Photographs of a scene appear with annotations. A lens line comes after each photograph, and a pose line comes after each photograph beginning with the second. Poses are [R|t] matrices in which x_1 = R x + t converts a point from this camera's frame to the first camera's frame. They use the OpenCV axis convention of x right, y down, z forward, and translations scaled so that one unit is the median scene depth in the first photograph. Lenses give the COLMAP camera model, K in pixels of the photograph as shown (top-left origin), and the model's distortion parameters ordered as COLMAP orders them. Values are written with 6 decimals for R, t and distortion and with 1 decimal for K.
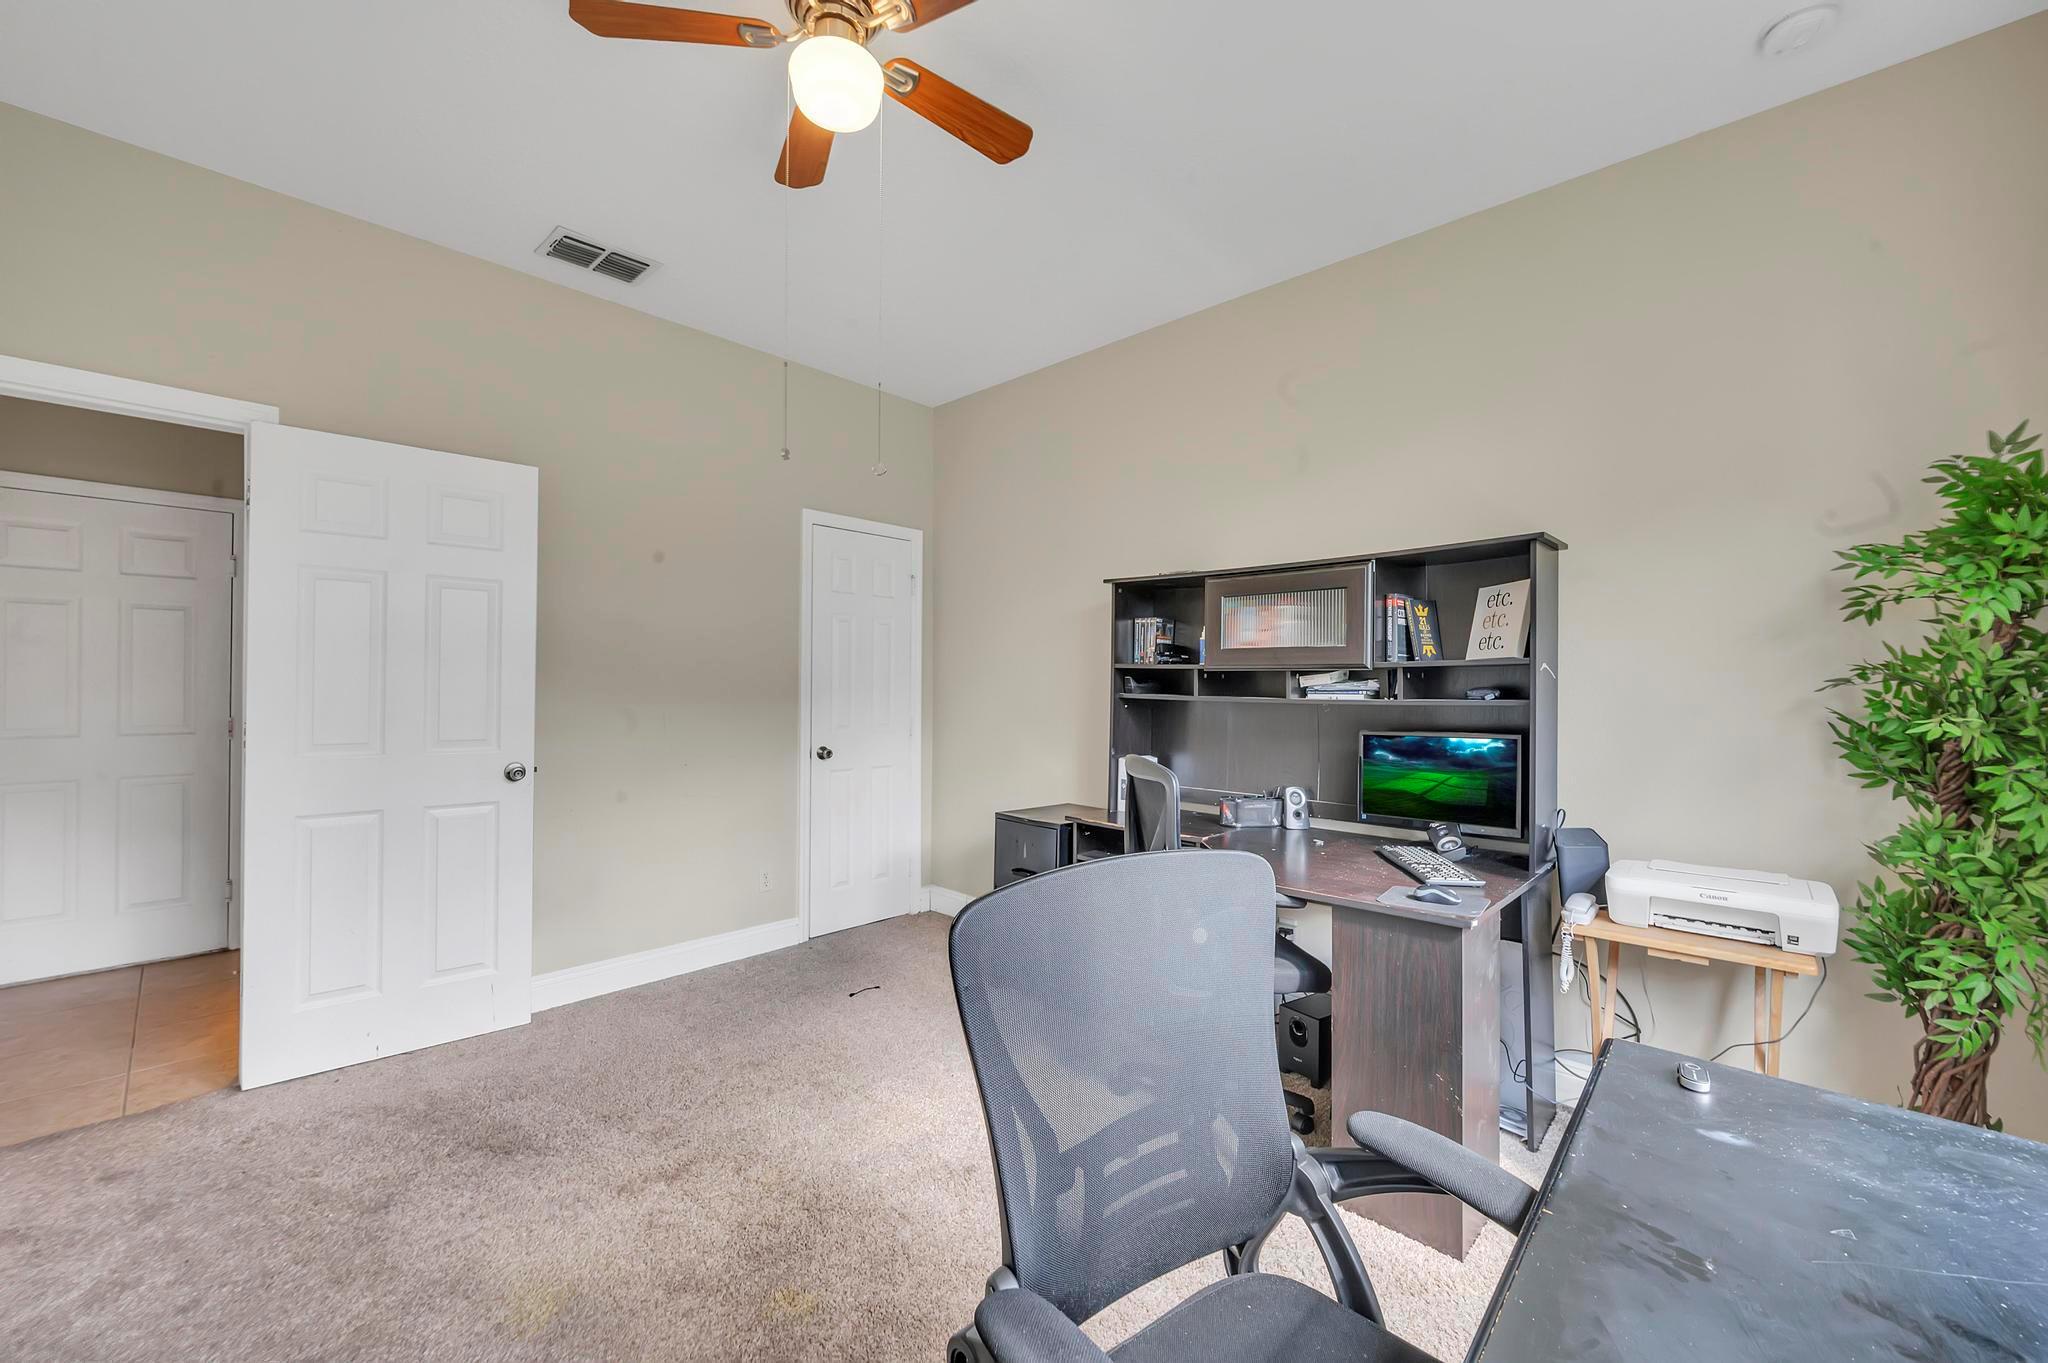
lens RADIAL K [[796.6, 0, 1024.0], [0, 796.6, 681.5], [0, 0, 1]] dist [-0.002730, -0.000468]
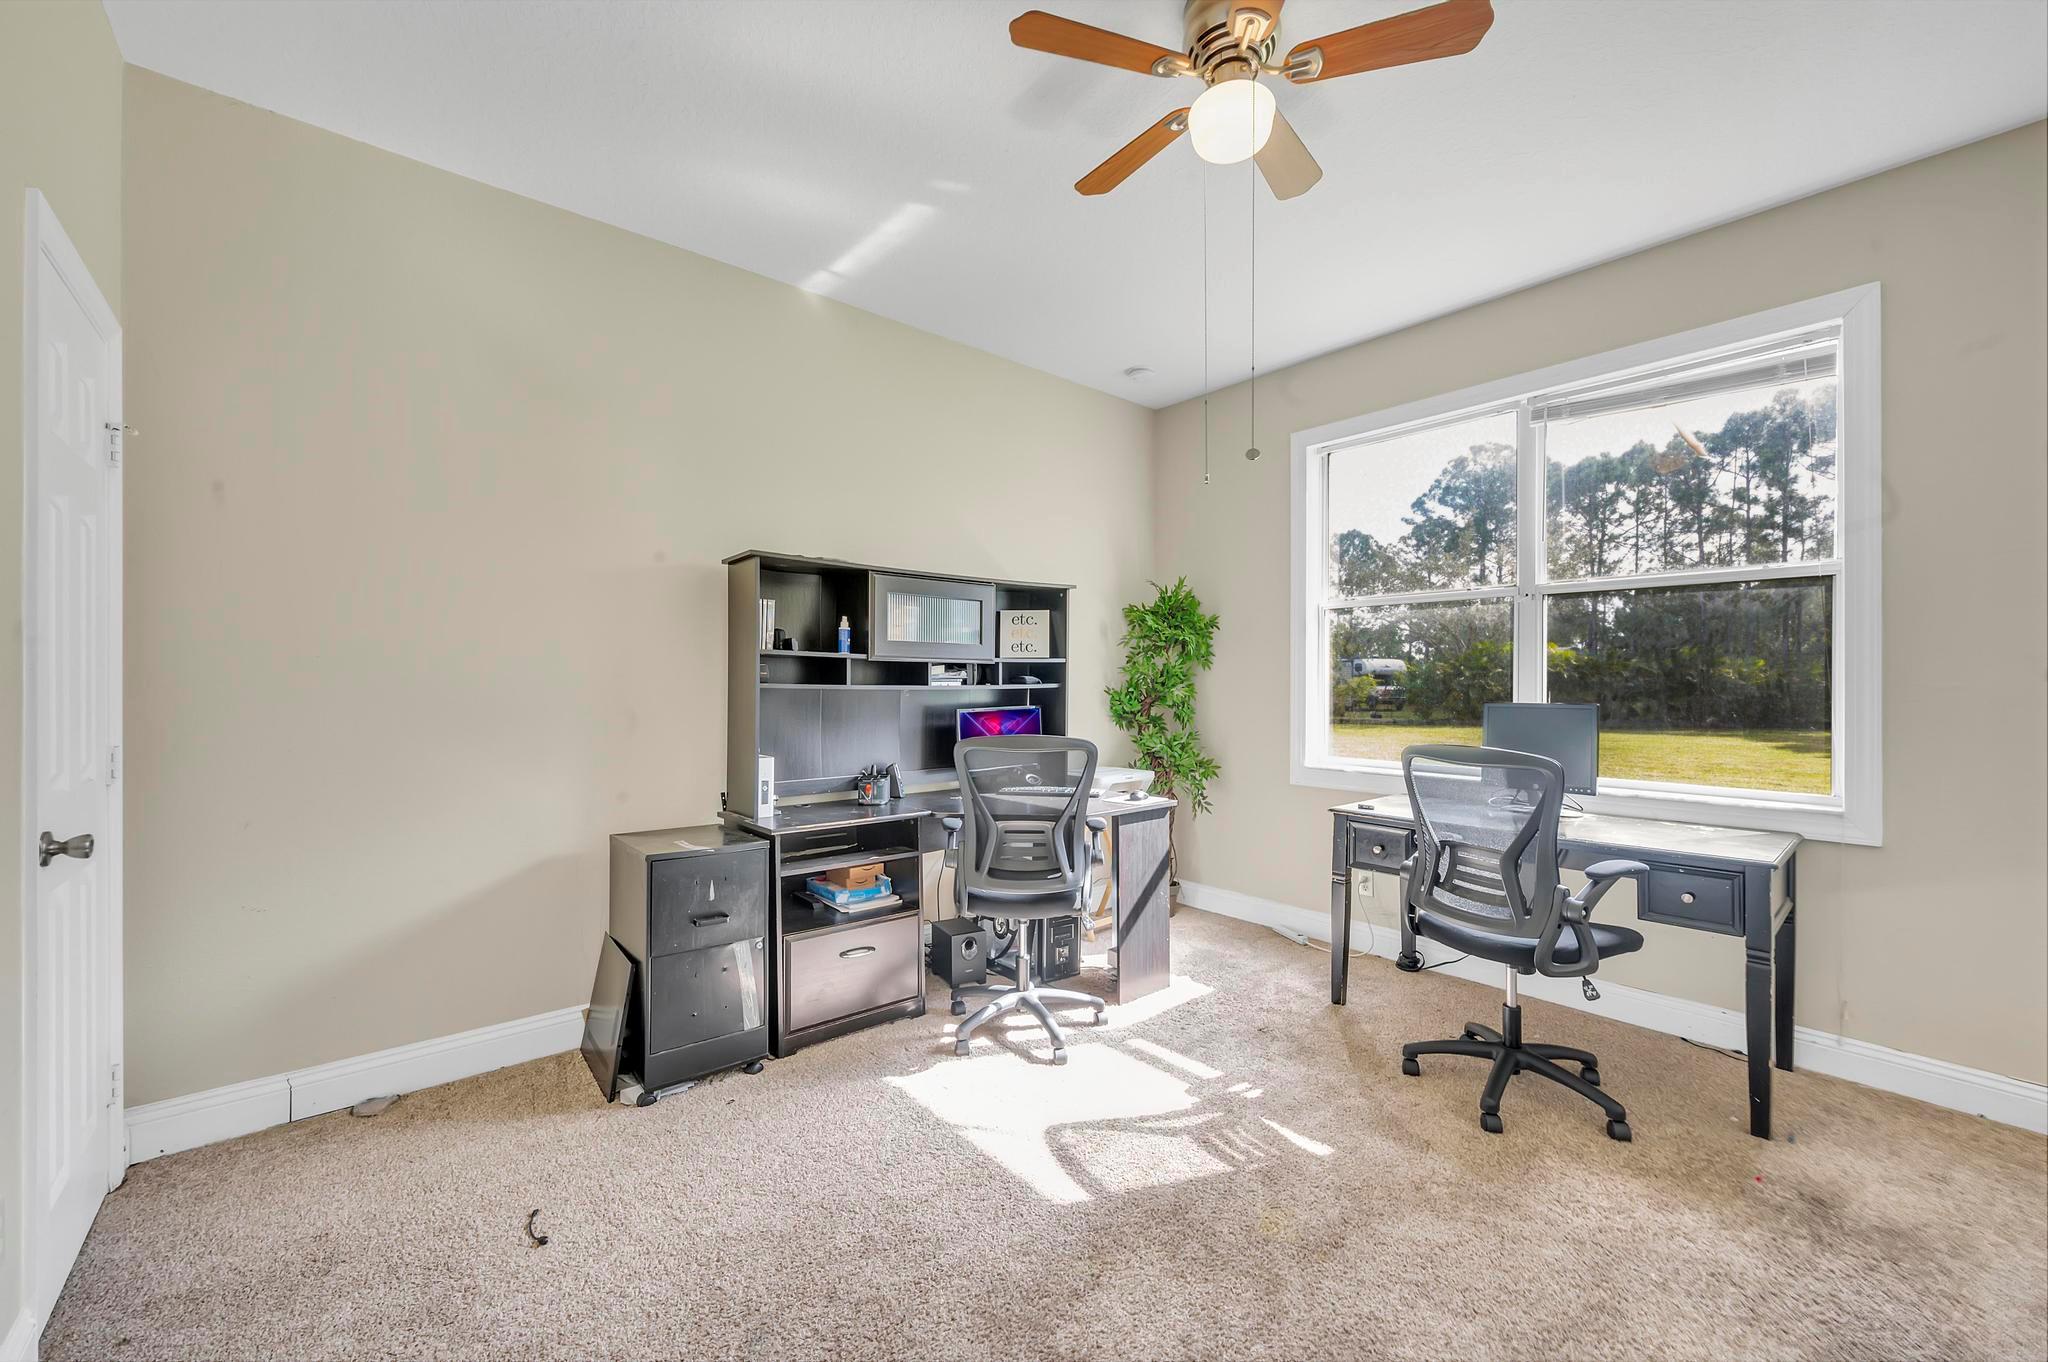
lens RADIAL K [[796.6, 0, 1024.0], [0, 796.6, 681.0], [0, 0, 1]] dist [-0.002730, -0.000468]
pose [[0.072508, -0.005271, 0.997354, -0.893176], [-0.004121, 0.999976, 0.005585, 0.007055], [-0.997359, -0.004515, 0.072485, 0.796028]]
